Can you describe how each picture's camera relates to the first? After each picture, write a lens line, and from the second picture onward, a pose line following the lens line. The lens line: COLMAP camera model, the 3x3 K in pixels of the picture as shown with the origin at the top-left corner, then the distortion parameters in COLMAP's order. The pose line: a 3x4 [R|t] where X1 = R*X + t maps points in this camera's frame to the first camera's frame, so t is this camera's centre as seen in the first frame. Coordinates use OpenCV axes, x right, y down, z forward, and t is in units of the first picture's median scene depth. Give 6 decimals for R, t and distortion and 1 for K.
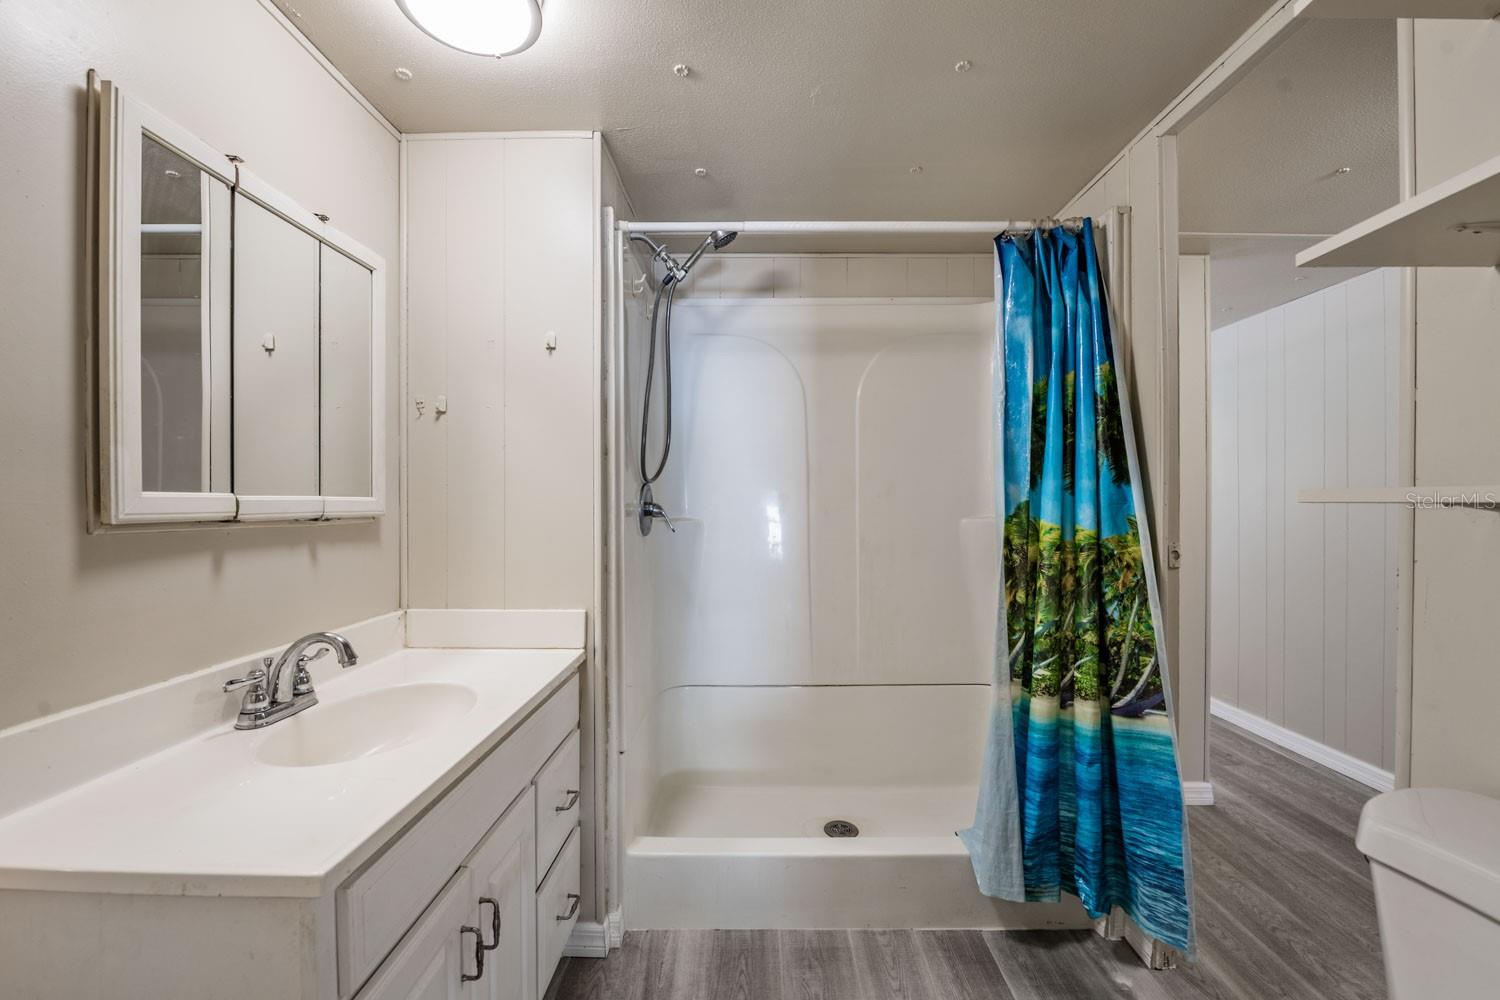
lens RADIAL K [[601.3, 0, 738.9], [0, 601.3, 500.3], [0, 0, 1]] dist [-0.004370, -0.000415]
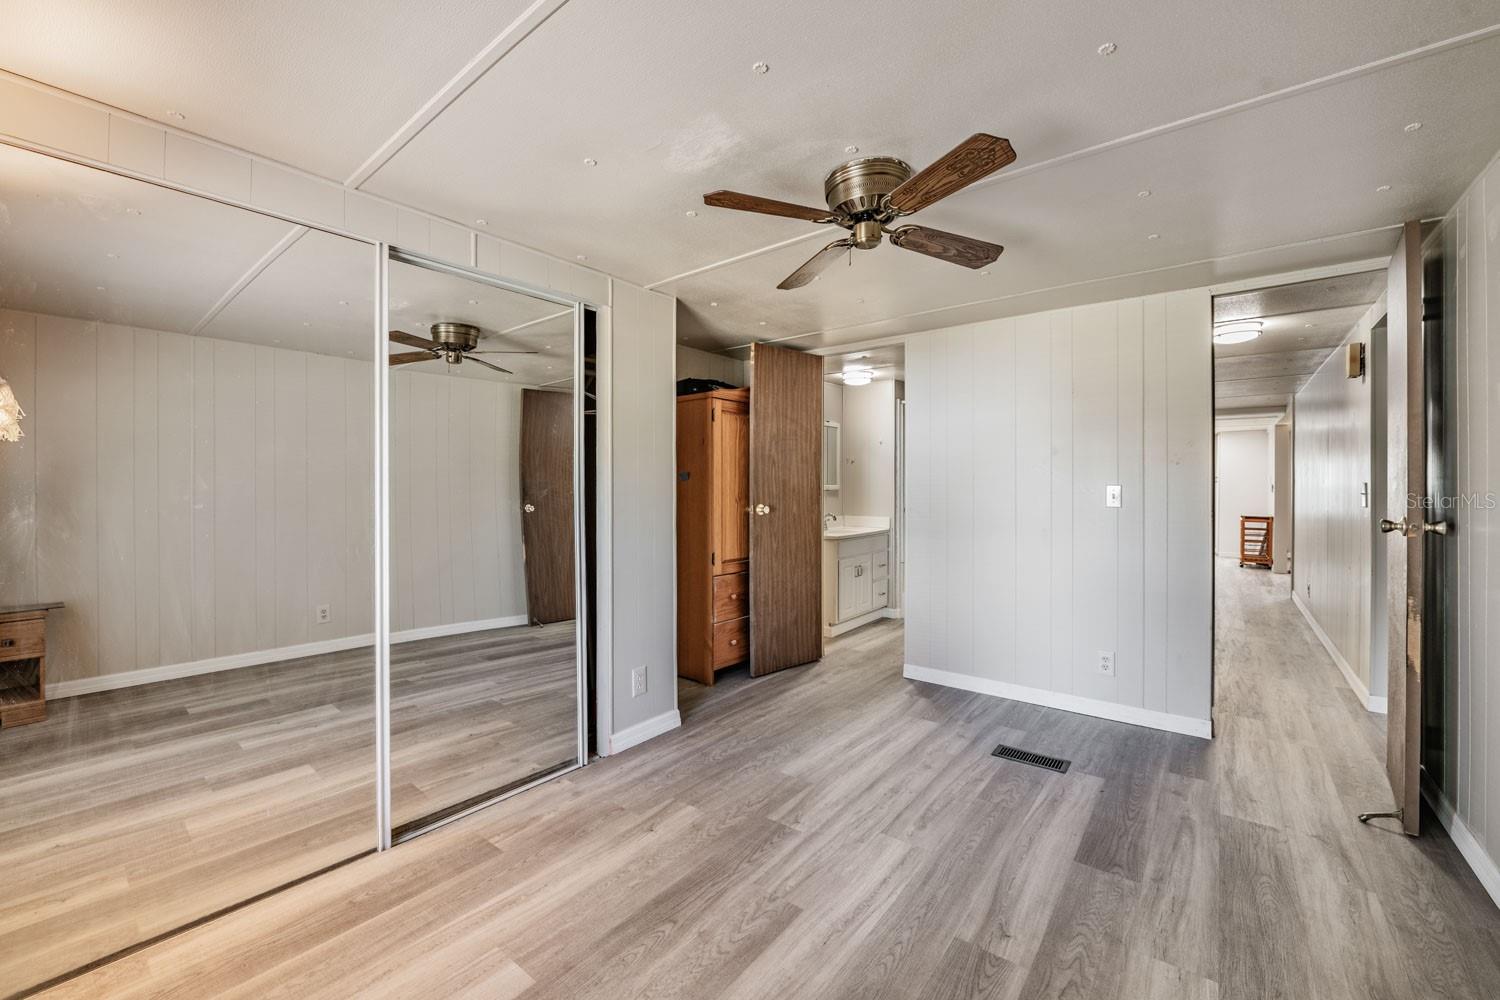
lens RADIAL K [[592.4, 0, 749.4], [0, 592.4, 491.8], [0, 0, 1]] dist [-0.010870, -0.000555]
pose [[0.793587, -0.002377, -0.608453, 1.413668], [0.009308, 0.999923, 0.008234, 0.003599], [0.608386, -0.012198, 0.793548, -2.653936]]
